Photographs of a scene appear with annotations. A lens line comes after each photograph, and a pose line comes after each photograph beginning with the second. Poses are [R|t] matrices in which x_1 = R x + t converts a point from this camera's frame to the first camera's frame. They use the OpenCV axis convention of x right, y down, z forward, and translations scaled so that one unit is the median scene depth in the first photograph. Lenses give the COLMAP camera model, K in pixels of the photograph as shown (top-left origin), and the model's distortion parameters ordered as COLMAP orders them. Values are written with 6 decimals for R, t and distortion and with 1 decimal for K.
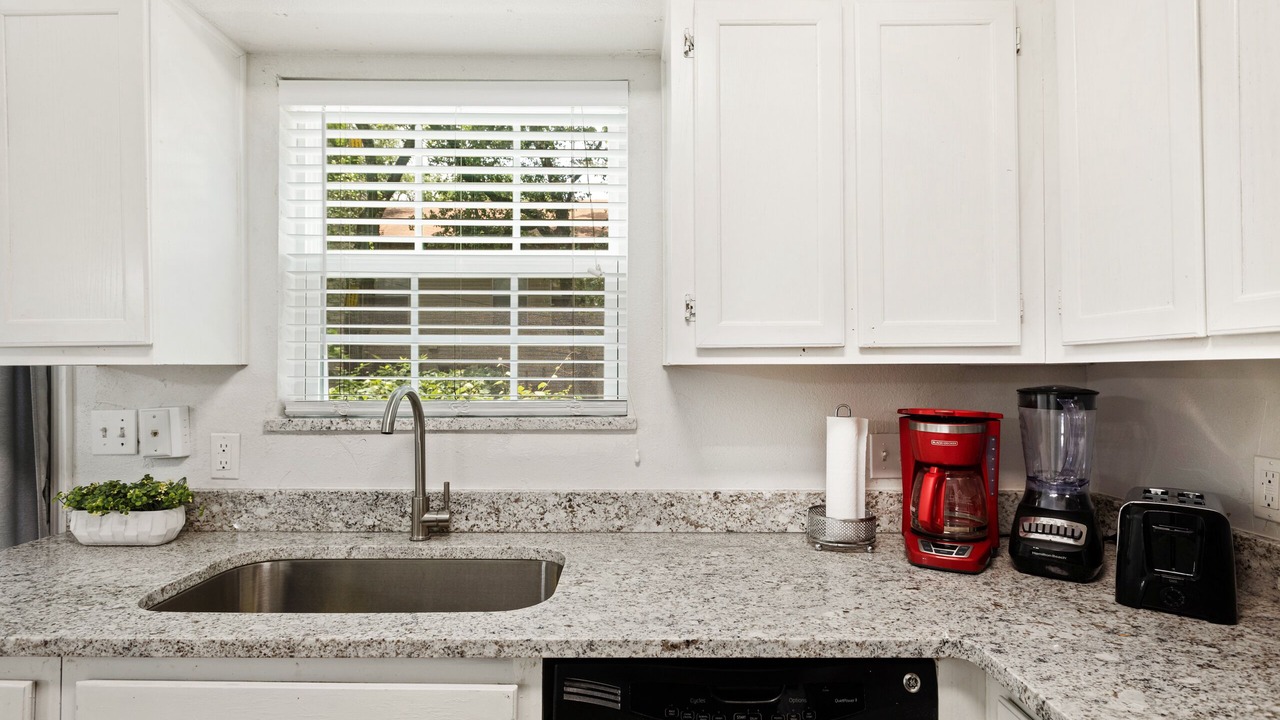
lens RADIAL K [[603.8, 0, 642.3], [0, 603.8, 370.7], [0, 0, 1]] dist [0.005911, 0.000186]
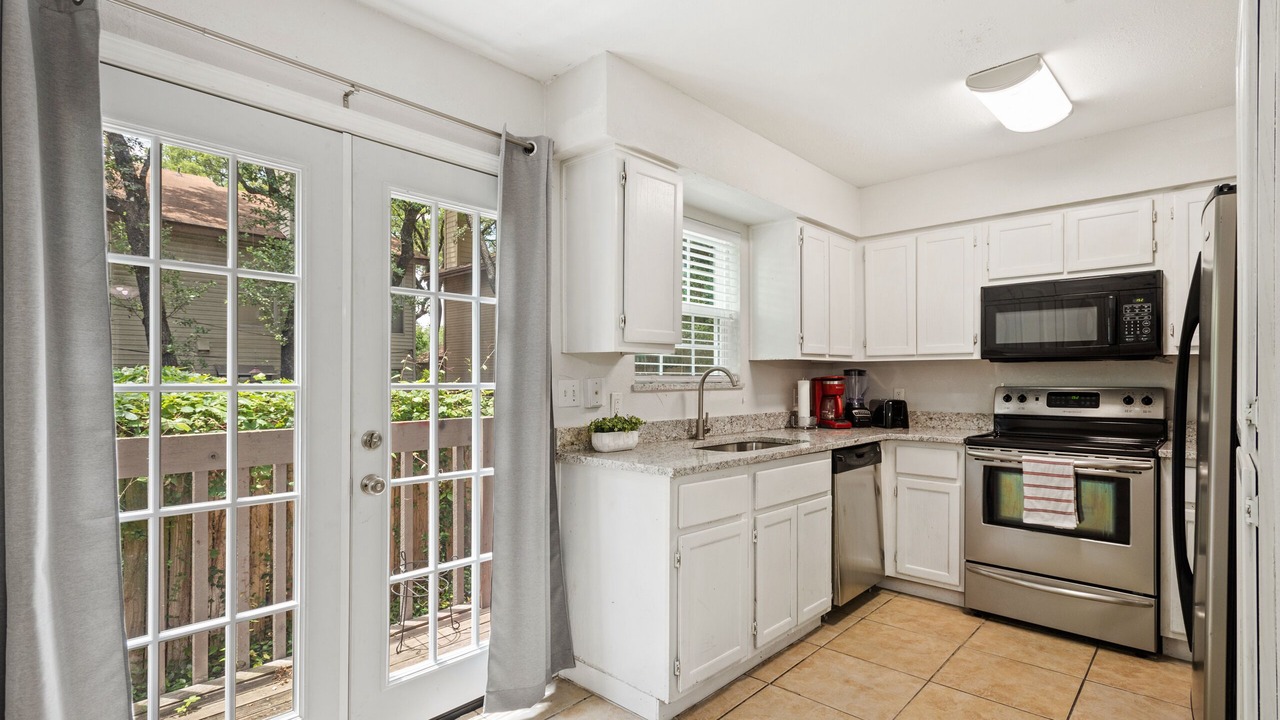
lens RADIAL K [[603.8, 0, 634.2], [0, 603.8, 368.9], [0, 0, 1]] dist [0.005911, 0.000186]
pose [[0.699565, 0.008426, 0.714519, -1.968292], [-0.001827, 0.999948, -0.010002, 0.050635], [-0.714566, 0.005692, 0.699545, -0.306748]]
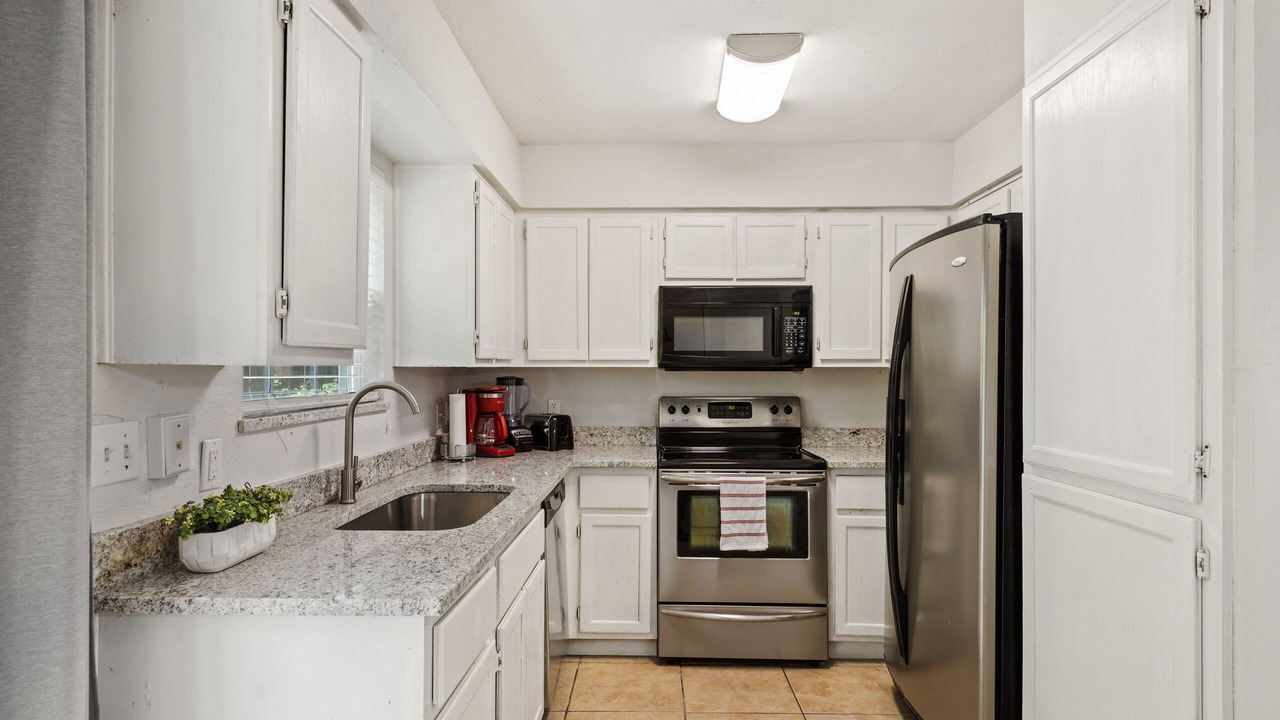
lens RADIAL K [[689.6, 0, 641.3], [0, 689.6, 364.7], [0, 0, 1]] dist [0.005618, -0.002795]
pose [[0.036323, 0.004592, 0.999330, -1.728821], [-0.007328, 0.999964, -0.004328, -0.009614], [-0.999313, -0.007166, 0.036356, 0.319818]]
